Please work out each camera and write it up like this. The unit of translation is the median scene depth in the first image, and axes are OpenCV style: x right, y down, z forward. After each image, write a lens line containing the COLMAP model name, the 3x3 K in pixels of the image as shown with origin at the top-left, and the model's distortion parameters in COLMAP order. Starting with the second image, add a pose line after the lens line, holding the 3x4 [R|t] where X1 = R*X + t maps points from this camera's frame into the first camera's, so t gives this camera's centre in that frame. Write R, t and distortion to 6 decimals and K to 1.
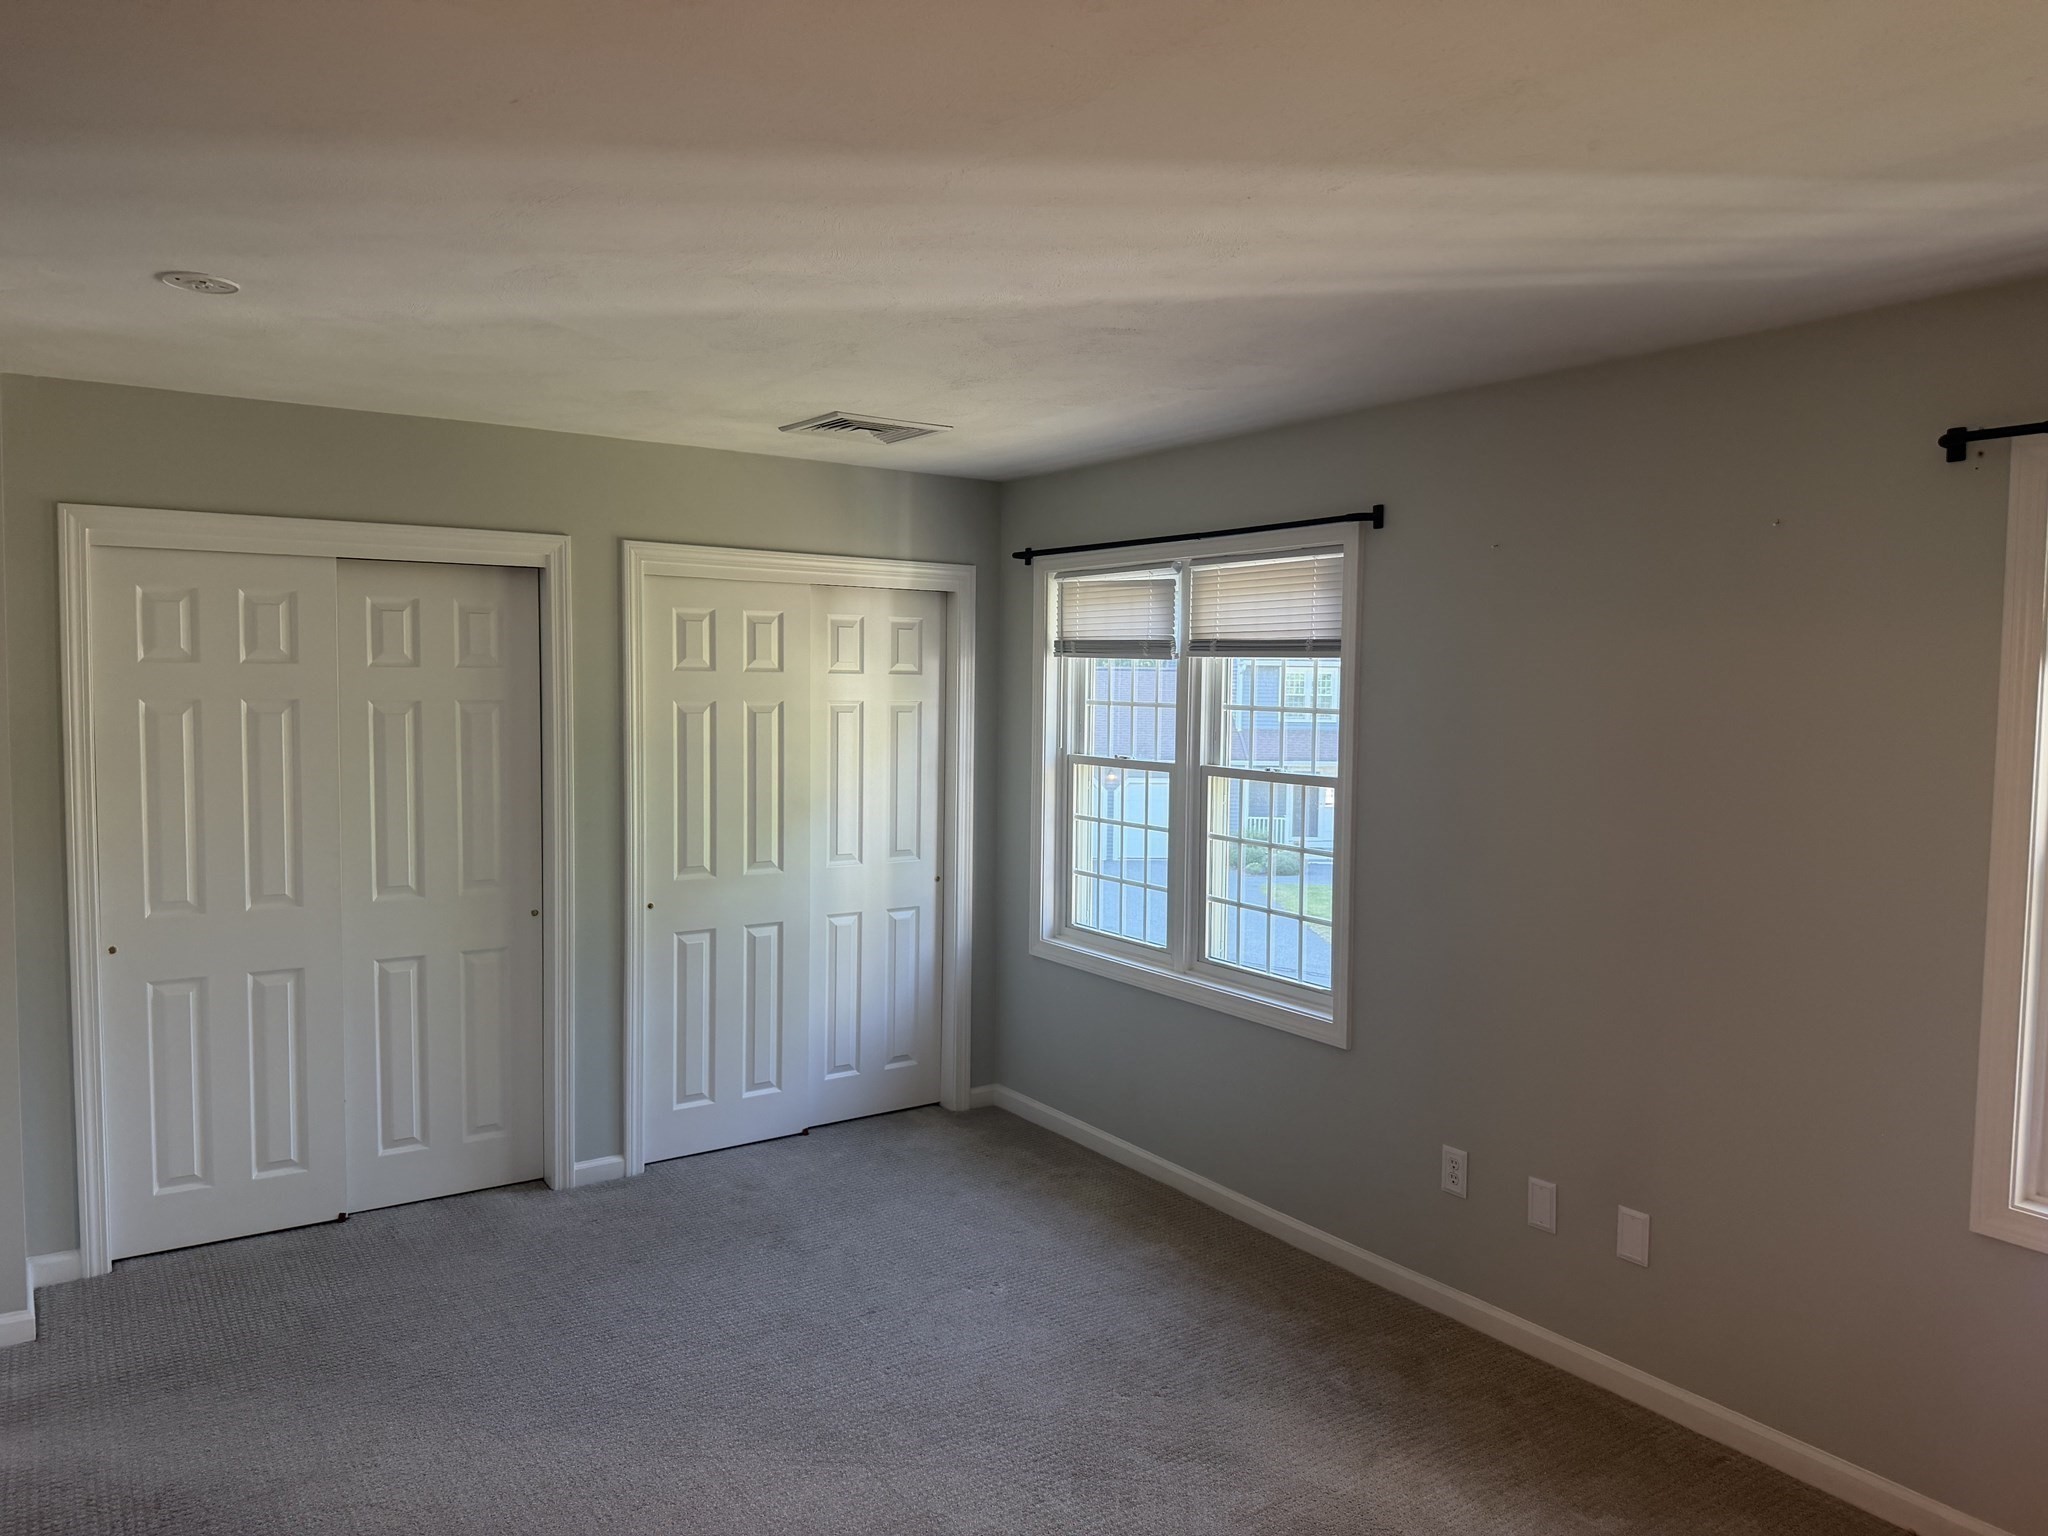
lens RADIAL K [[1399.3, 0, 1035.9], [0, 1399.3, 767.9], [0, 0, 1]] dist [0.089423, -0.160508]
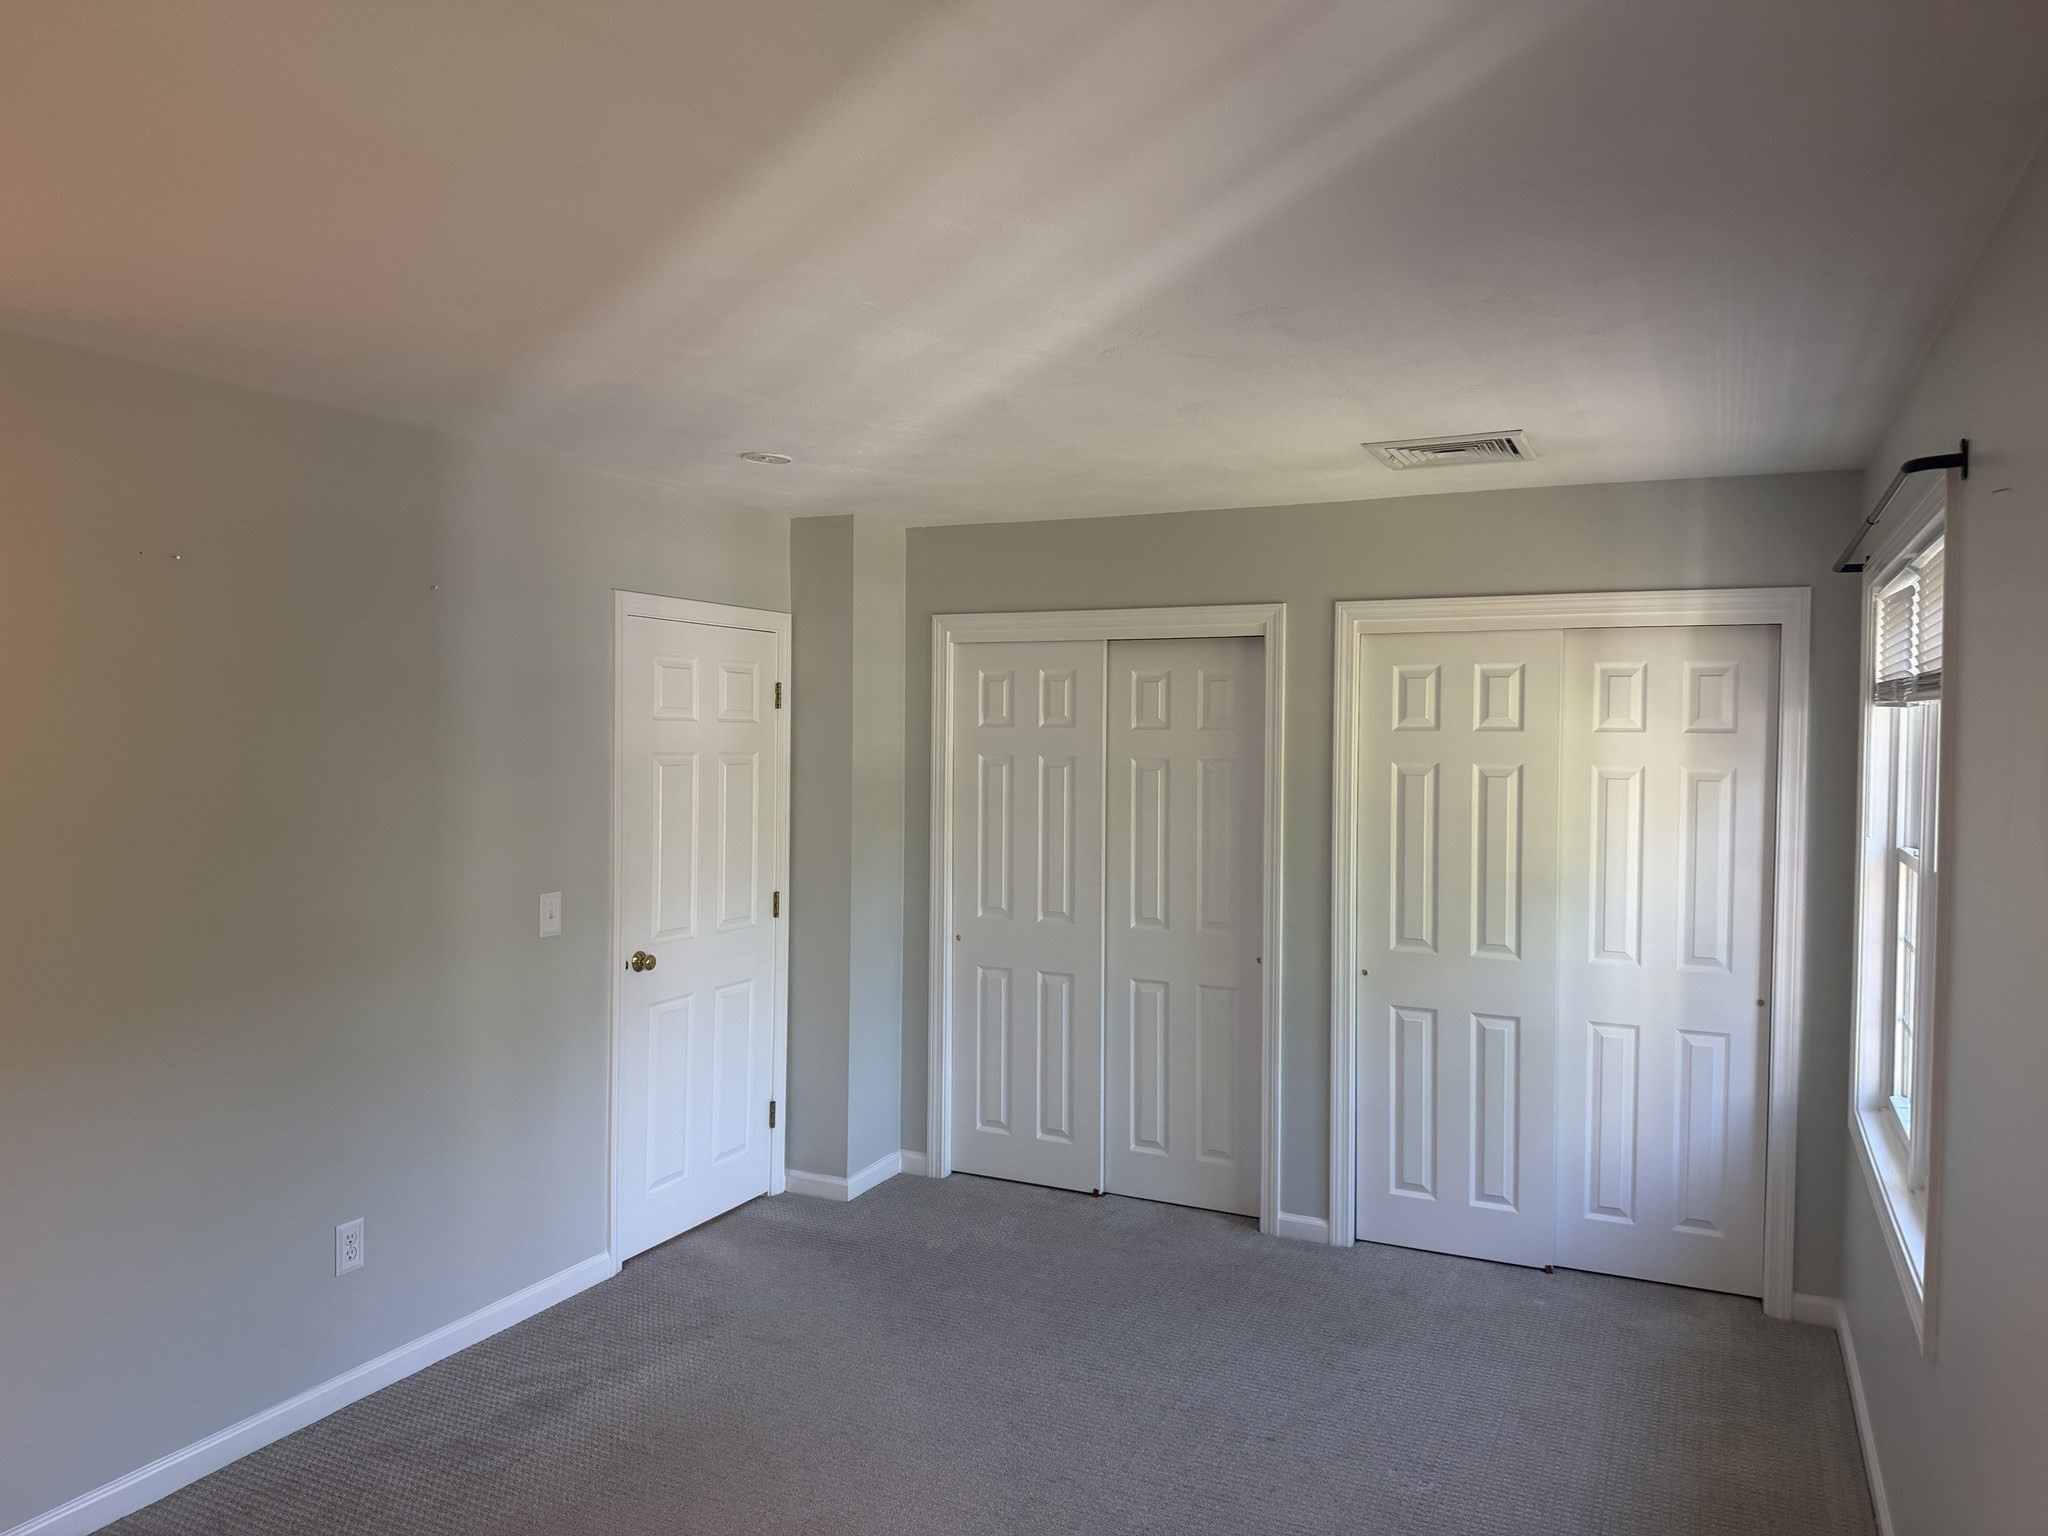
lens RADIAL K [[1399.3, 0, 1035.9], [0, 1399.3, 767.9], [0, 0, 1]] dist [0.089423, -0.160508]
pose [[0.500760, 0.015621, -0.865445, 0.446297], [-0.057369, 0.998238, -0.015176, -0.015105], [0.863683, 0.057250, 0.500773, 0.305571]]
